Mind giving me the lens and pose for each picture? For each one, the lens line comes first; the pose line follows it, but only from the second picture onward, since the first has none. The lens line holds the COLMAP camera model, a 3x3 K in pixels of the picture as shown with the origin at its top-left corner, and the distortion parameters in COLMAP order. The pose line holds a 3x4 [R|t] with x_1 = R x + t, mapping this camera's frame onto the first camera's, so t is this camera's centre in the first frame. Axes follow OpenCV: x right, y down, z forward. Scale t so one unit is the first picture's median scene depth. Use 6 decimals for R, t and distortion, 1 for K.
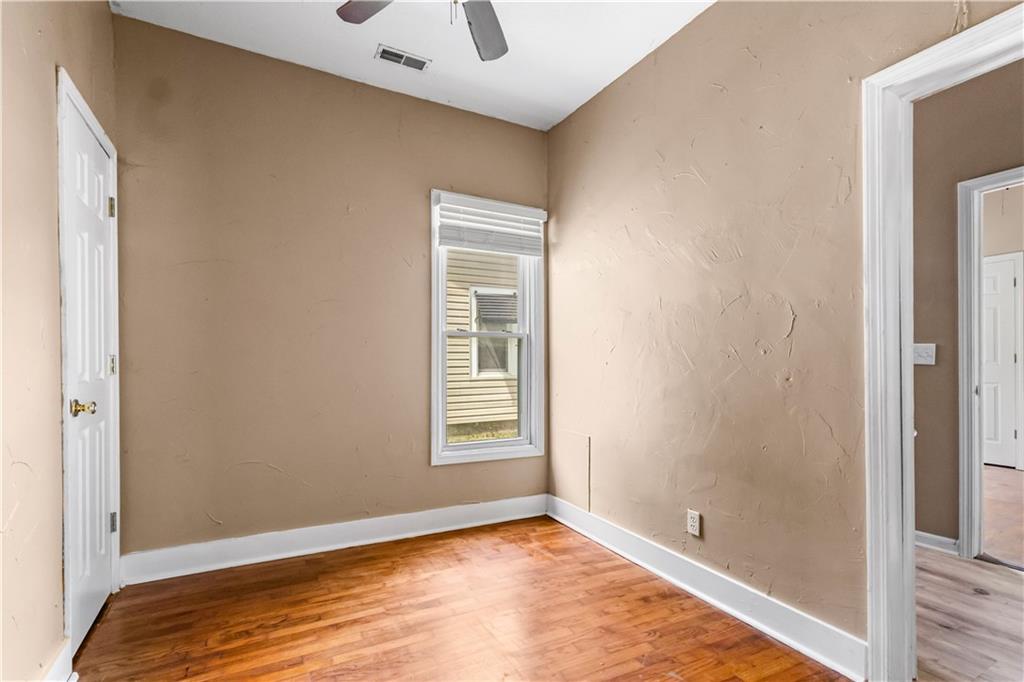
lens RADIAL K [[490.4, 0, 516.2], [0, 490.4, 365.2], [0, 0, 1]] dist [0.011251, 0.000082]
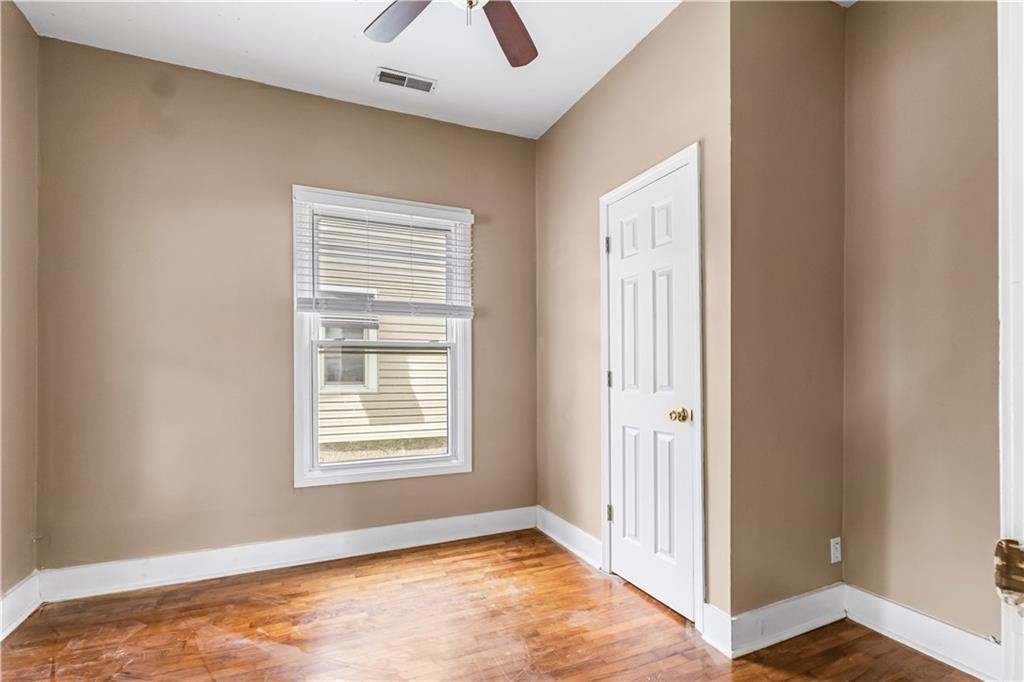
lens RADIAL K [[468.9, 0, 511.5], [0, 468.9, 375.0], [0, 0, 1]] dist [-0.001262, -0.000165]
pose [[0.991904, -0.000897, -0.126984, 0.142063], [-0.000109, 0.999969, -0.007915, 0.001006], [0.126987, 0.007865, 0.991873, 0.077155]]
